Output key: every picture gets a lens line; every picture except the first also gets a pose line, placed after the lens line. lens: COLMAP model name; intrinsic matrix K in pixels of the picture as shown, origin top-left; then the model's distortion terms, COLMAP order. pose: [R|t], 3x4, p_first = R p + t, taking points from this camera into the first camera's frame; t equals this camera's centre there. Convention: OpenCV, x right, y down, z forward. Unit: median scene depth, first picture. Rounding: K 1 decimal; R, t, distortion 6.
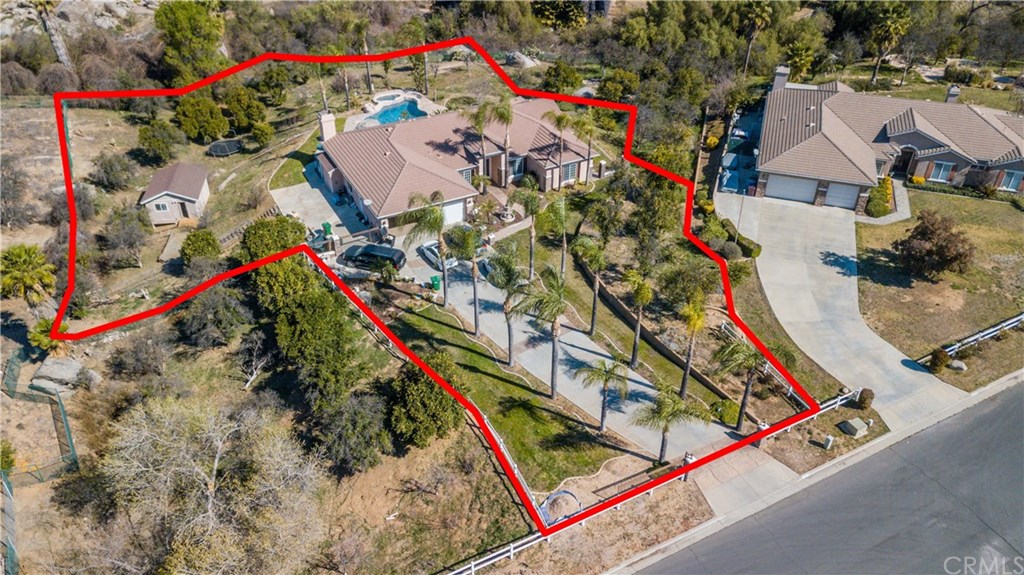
lens RADIAL K [[784.0, 0, 512.0], [0, 784.0, 287.5], [0, 0, 1]] dist [0.019443, -0.000032]
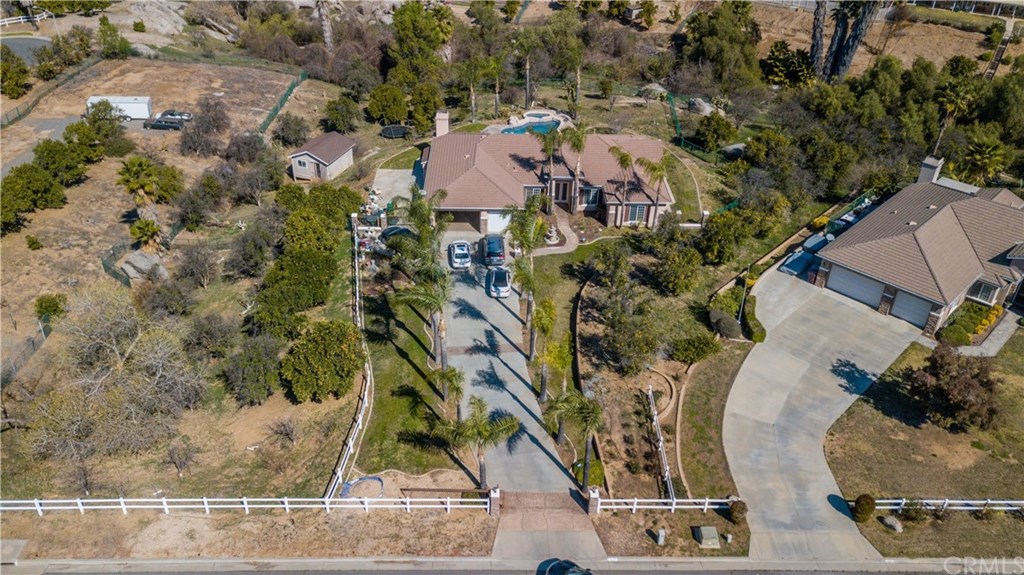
lens RADIAL K [[785.1, 0, 507.6], [0, 785.1, 268.0], [0, 0, 1]] dist [0.000279, 0.078744]
pose [[0.887962, 0.254258, -0.383245, 0.340299], [-0.280550, 0.959747, -0.013293, -0.024708], [0.364438, 0.119323, 0.923551, 0.046957]]
